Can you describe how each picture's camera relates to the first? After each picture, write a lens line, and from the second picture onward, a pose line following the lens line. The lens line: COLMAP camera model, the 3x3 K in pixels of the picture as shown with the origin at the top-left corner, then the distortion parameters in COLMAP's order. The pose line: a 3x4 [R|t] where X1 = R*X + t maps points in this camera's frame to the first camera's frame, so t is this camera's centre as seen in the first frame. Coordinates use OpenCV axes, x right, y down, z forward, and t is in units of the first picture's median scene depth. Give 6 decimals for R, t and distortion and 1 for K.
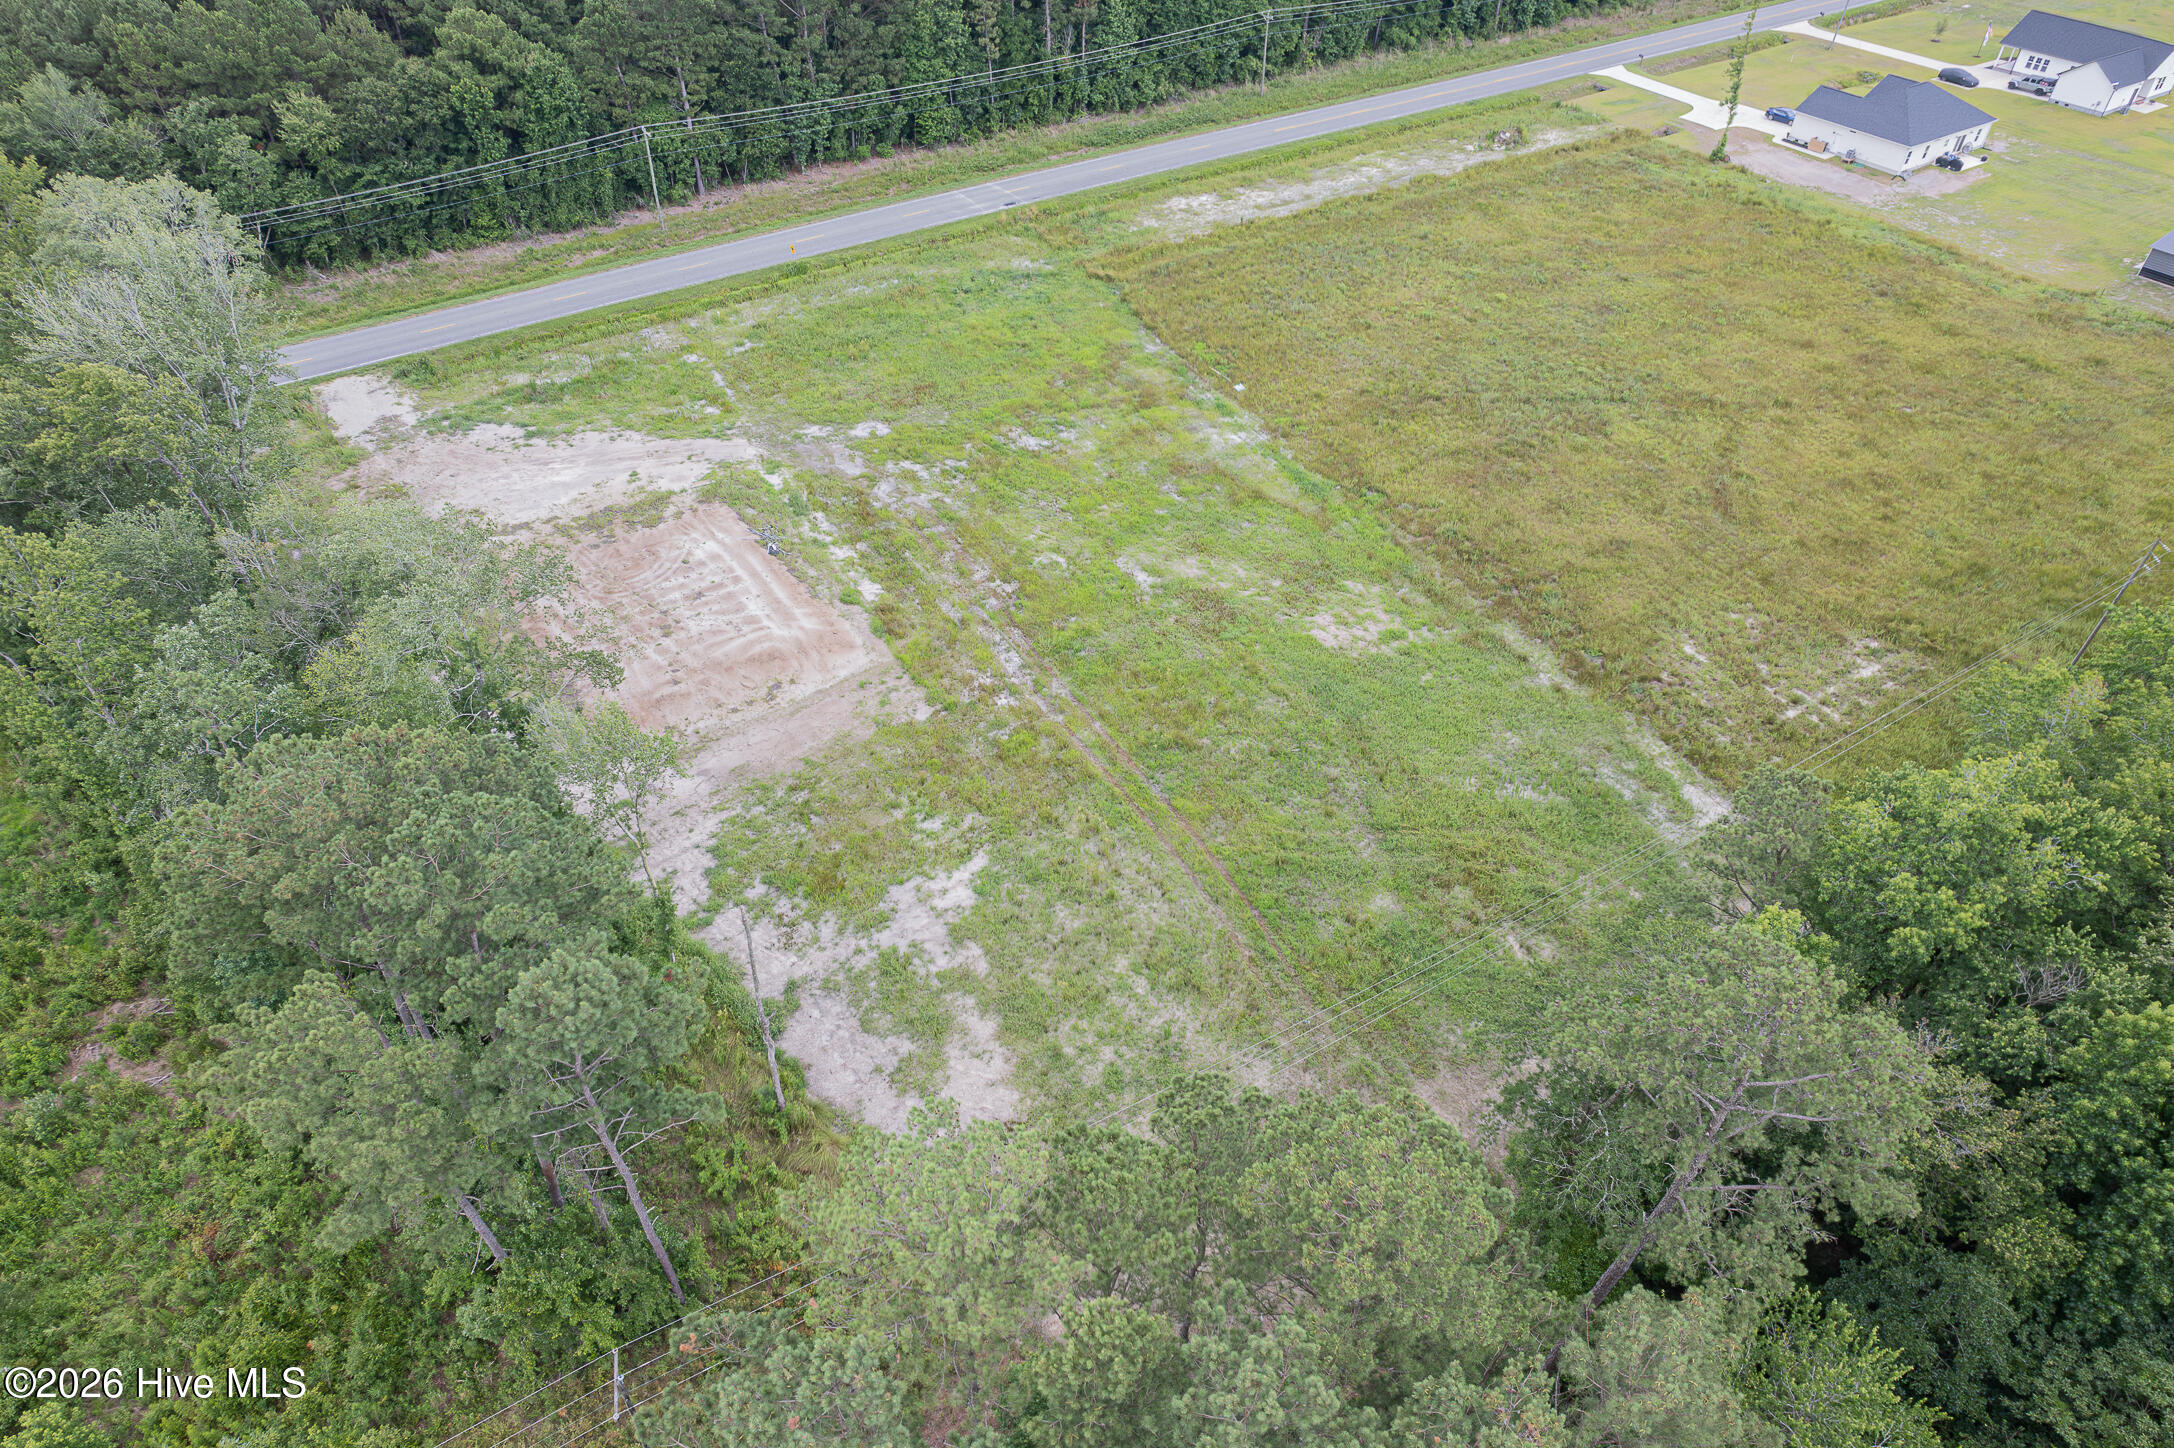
lens RADIAL K [[1385.4, 0, 1088.6], [0, 1385.4, 731.7], [0, 0, 1]] dist [-0.077500, 0.087320]
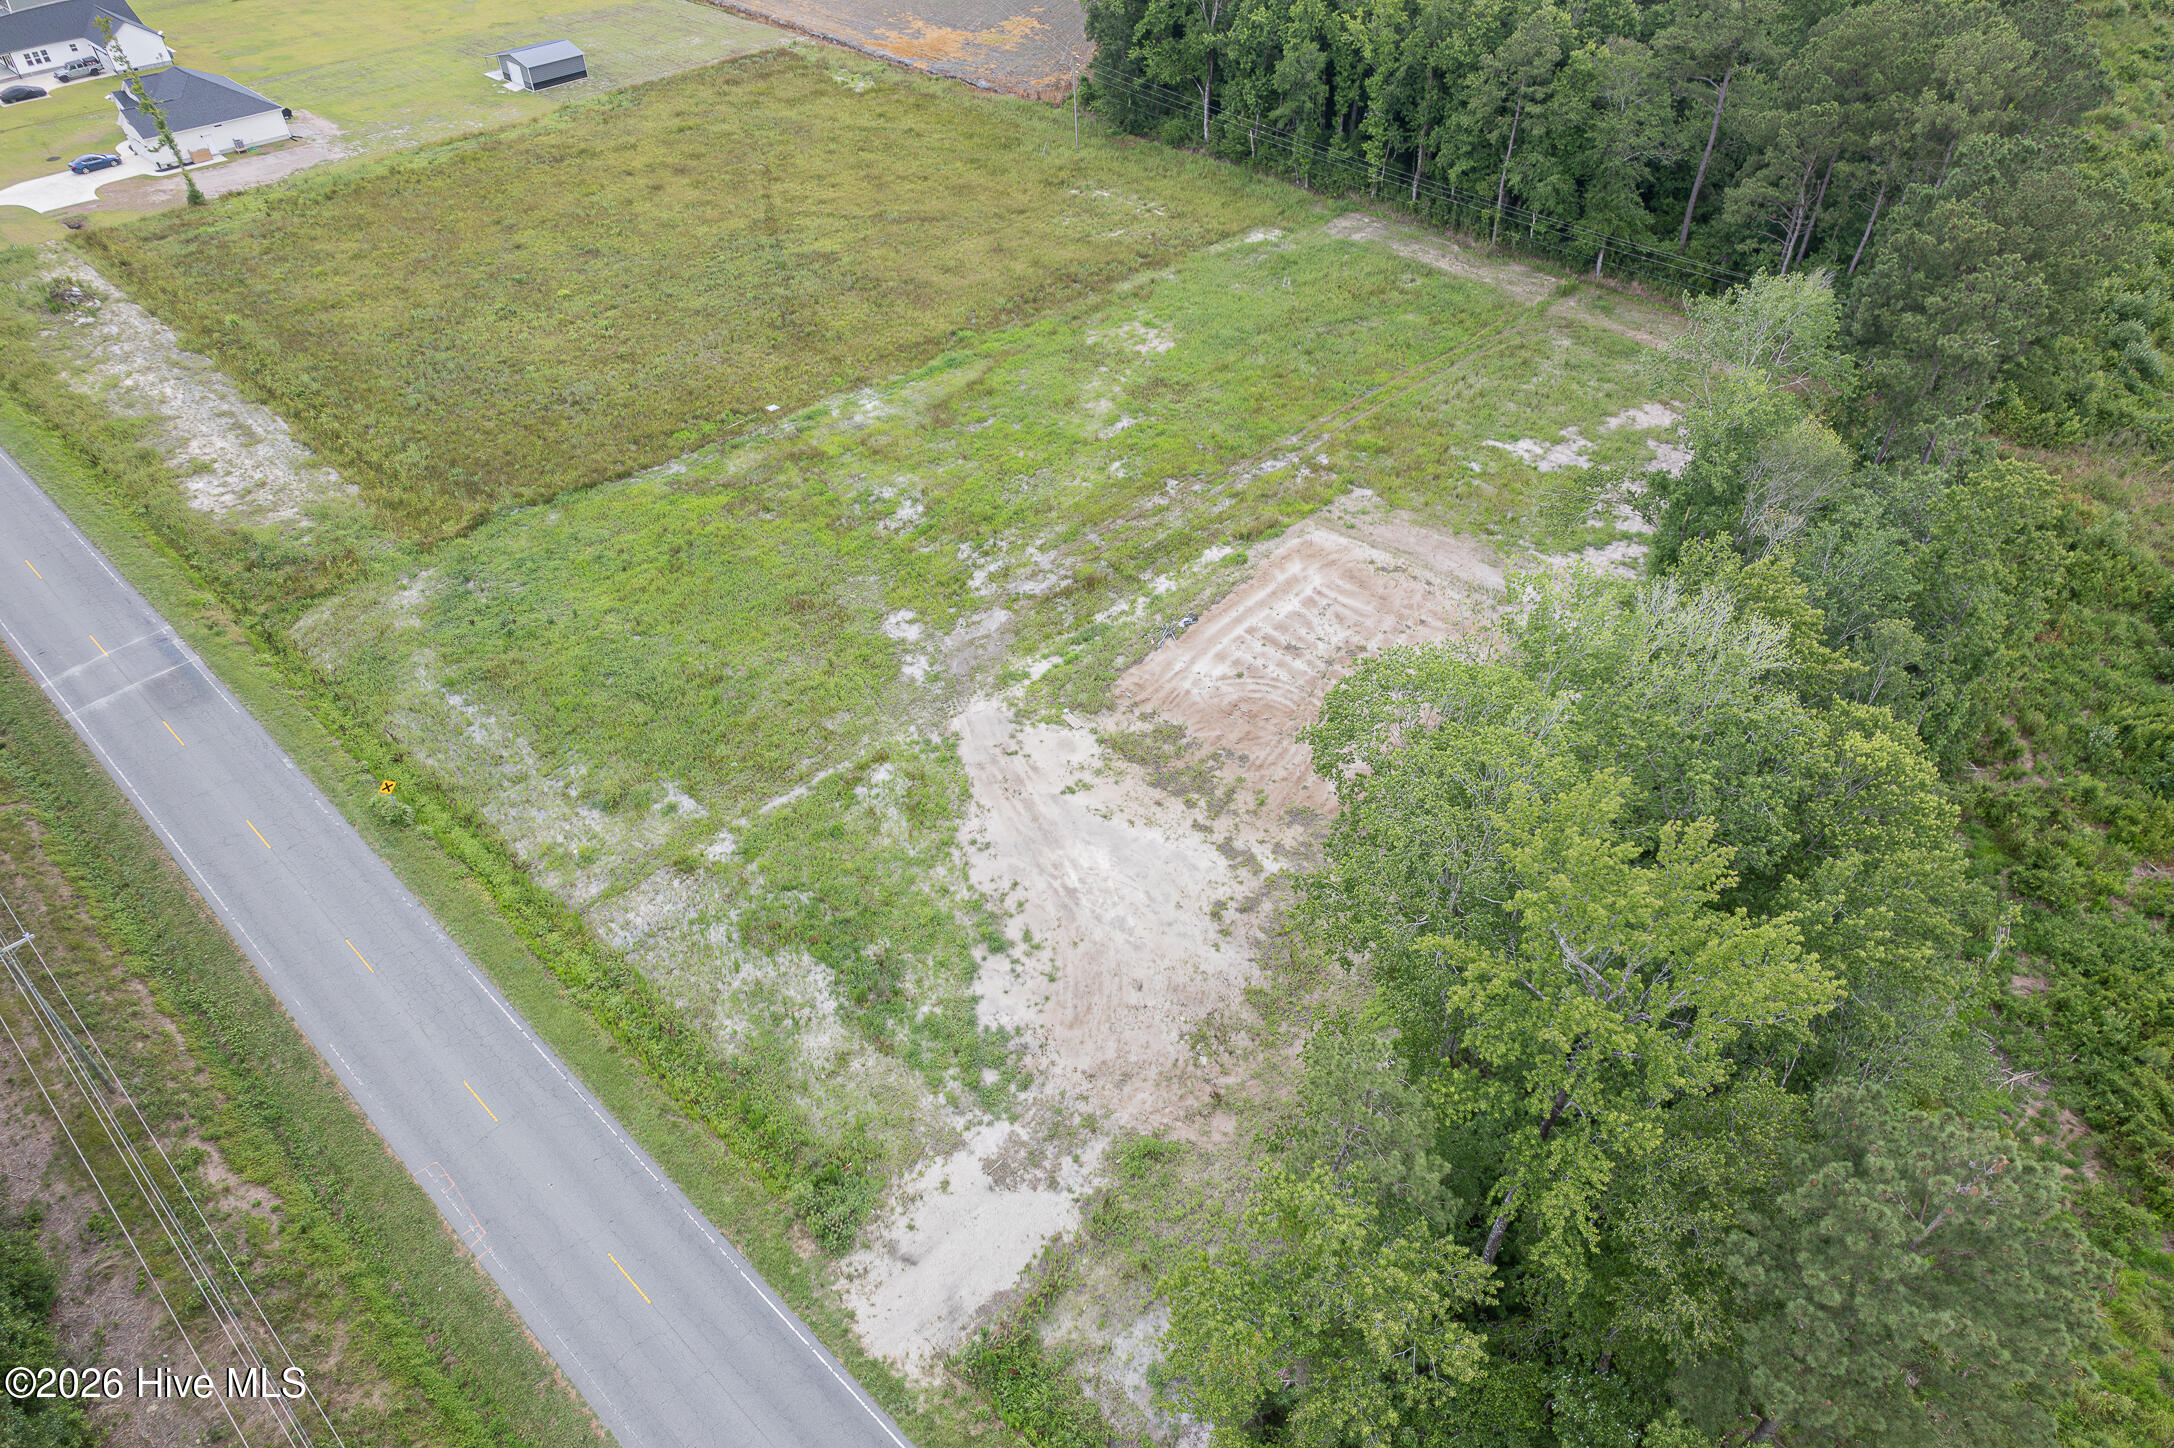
lens RADIAL K [[1397.6, 0, 1085.2], [0, 1397.6, 725.3], [0, 0, 1]] dist [-0.079691, 0.098448]
pose [[-0.241488, -0.644017, 0.725897, -0.689076], [0.652951, 0.445533, 0.612499, -0.528669], [-0.717870, 0.621887, 0.312920, 0.602460]]
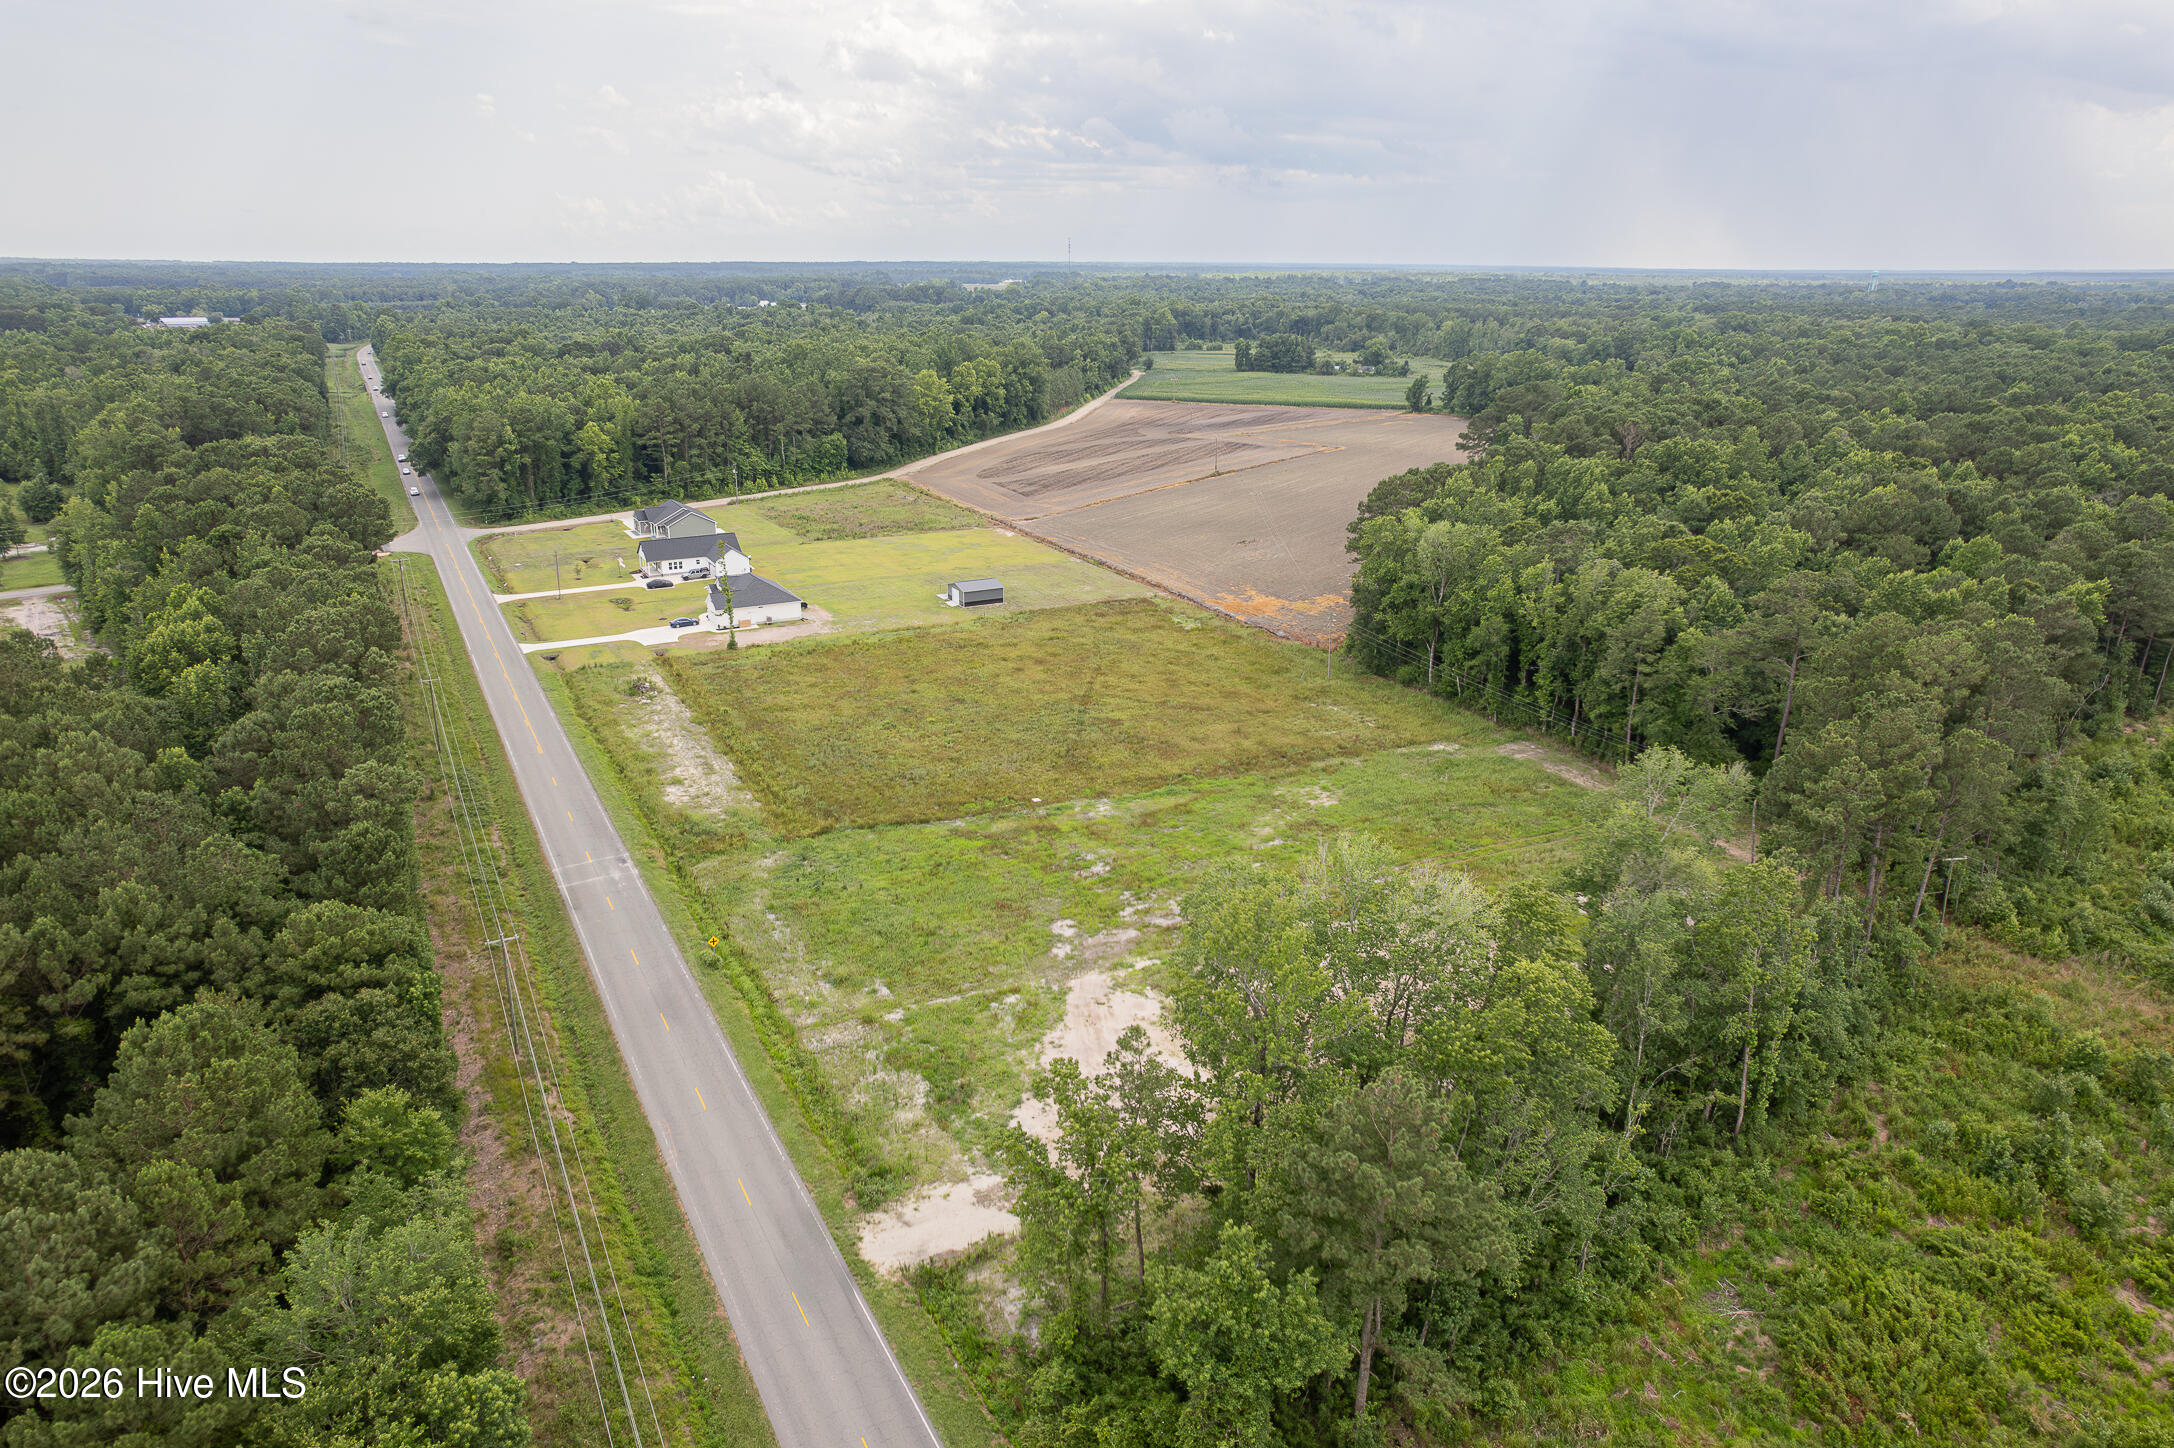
lens RADIAL K [[1380.1, 0, 1082.1], [0, 1380.1, 759.2], [0, 0, 1]] dist [-0.074539, 0.097285]
pose [[0.081235, -0.343384, 0.935675, -1.013710], [0.664038, 0.718728, 0.206115, -0.467915], [-0.743272, 0.604581, 0.286406, 0.488329]]
